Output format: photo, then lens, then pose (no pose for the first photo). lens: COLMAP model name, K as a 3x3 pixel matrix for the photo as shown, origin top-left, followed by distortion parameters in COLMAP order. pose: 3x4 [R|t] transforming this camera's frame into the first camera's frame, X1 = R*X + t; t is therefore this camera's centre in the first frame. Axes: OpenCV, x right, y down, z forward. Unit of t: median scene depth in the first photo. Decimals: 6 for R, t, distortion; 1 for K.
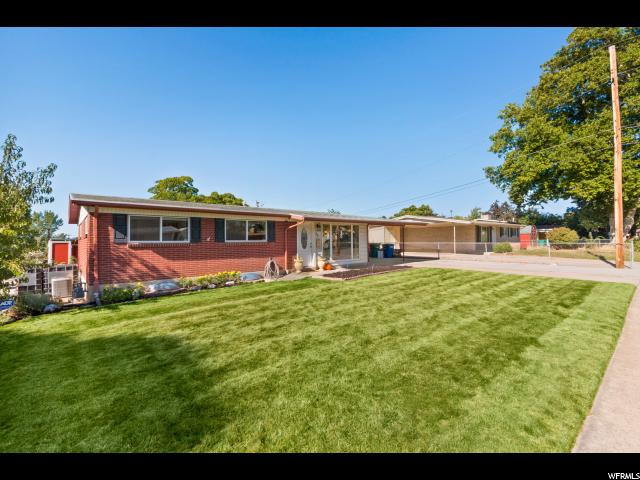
lens RADIAL K [[297.6, 0, 319.0], [0, 297.6, 235.0], [0, 0, 1]] dist [0.000813, -0.007745]
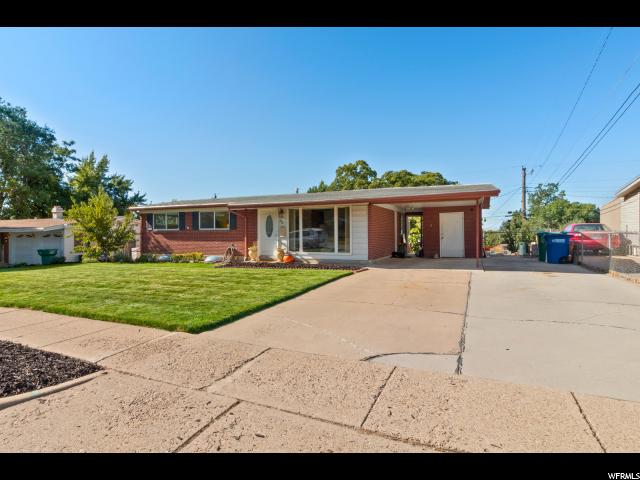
lens RADIAL K [[310.6, 0, 301.9], [0, 310.6, 232.6], [0, 0, 1]] dist [-0.000362, -0.000176]
pose [[0.438061, 0.011347, -0.898874, 1.016271], [0.021189, 0.999512, 0.022943, 0.013687], [0.898695, -0.029097, 0.437607, 0.762344]]
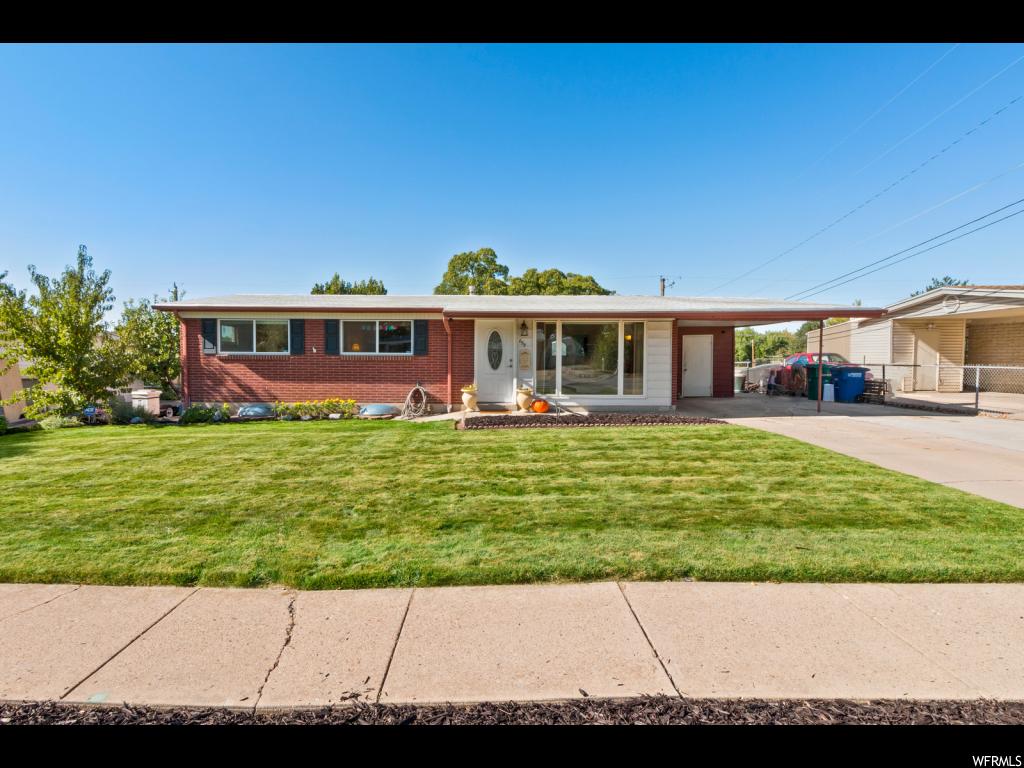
lens RADIAL K [[476.2, 0, 510.4], [0, 476.2, 376.0], [0, 0, 1]] dist [0.000813, -0.007745]
pose [[0.750442, 0.040085, -0.659720, 0.623594], [0.001564, 0.998049, 0.062421, 0.004885], [0.660935, -0.047875, 0.748914, 0.427989]]
